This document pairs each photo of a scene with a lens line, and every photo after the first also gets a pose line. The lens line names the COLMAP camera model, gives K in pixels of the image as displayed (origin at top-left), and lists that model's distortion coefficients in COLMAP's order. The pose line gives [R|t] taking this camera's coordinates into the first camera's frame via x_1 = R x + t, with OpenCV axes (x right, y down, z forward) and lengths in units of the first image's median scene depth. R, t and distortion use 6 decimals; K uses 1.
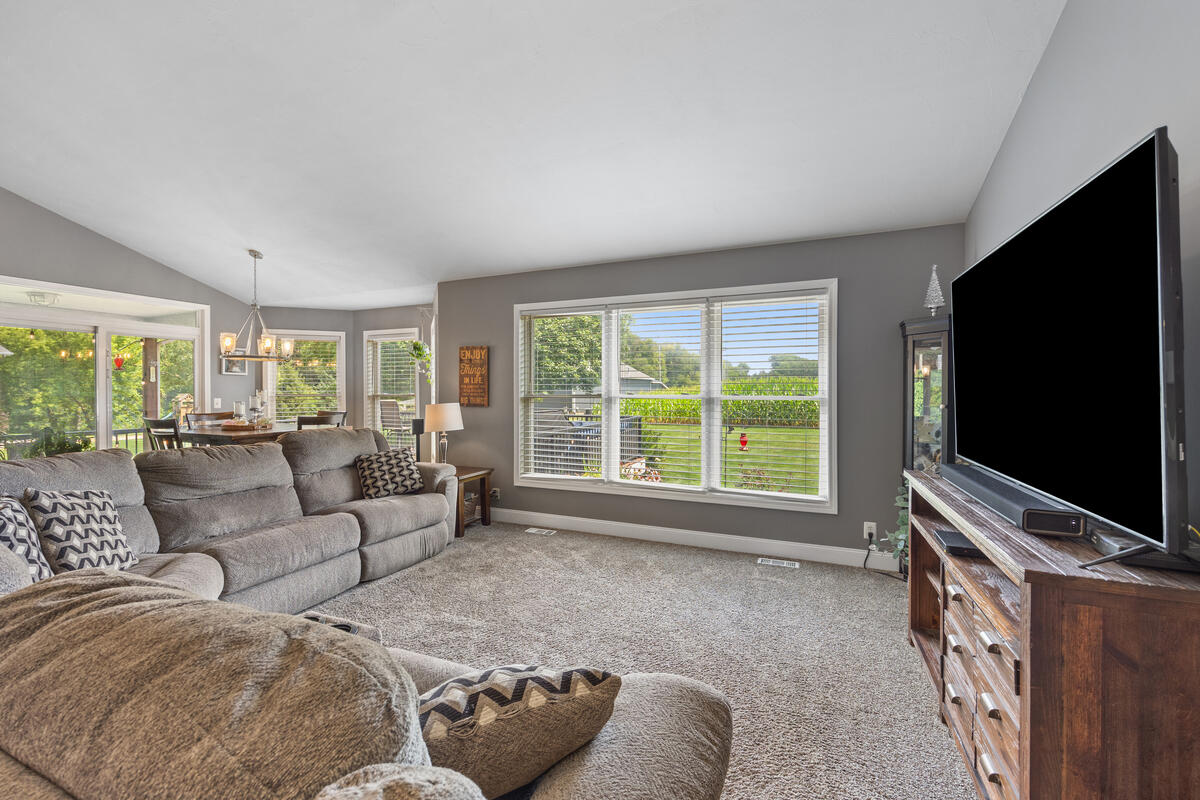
lens RADIAL K [[484.0, 0, 602.2], [0, 484.0, 394.0], [0, 0, 1]] dist [0.004303, 0.000301]
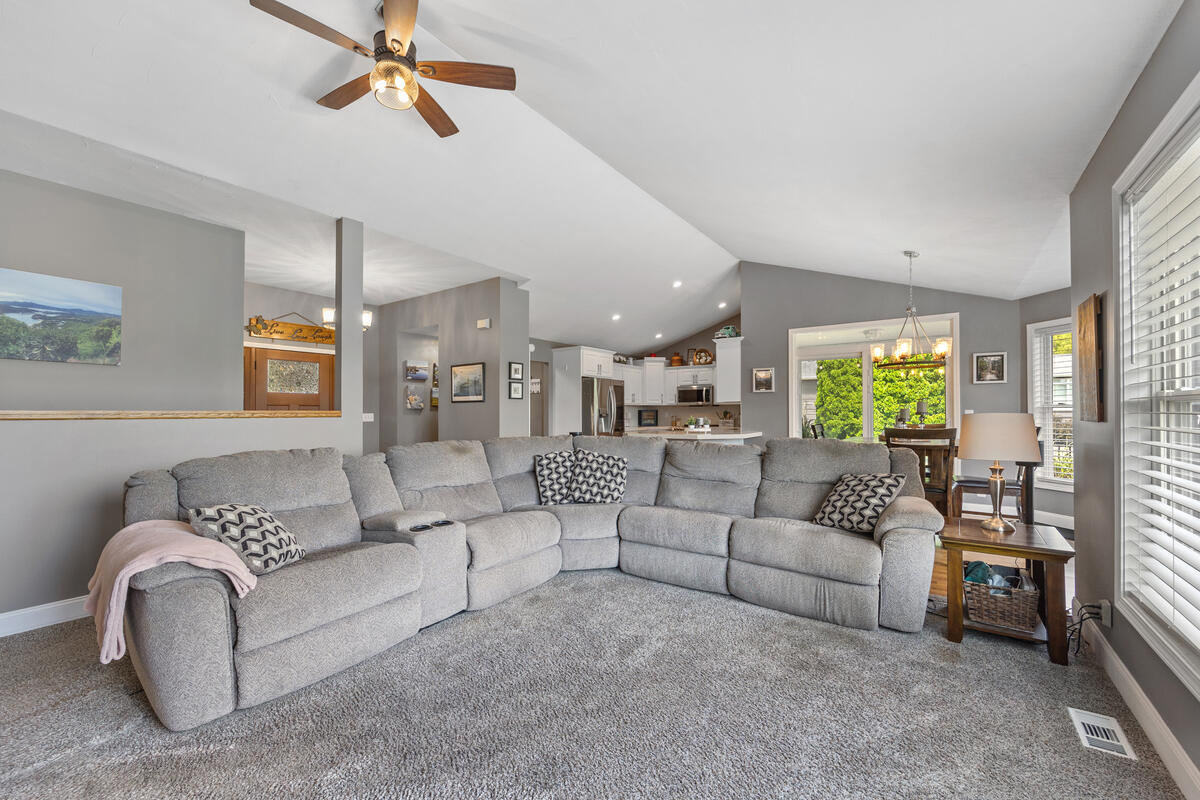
lens RADIAL K [[484.0, 0, 599.5], [0, 484.0, 409.6], [0, 0, 1]] dist [0.004303, 0.000301]
pose [[-0.227051, -0.006913, -0.973858, 0.422784], [0.002873, 0.999966, -0.007768, 0.022178], [0.973879, -0.004561, -0.227024, 0.808975]]
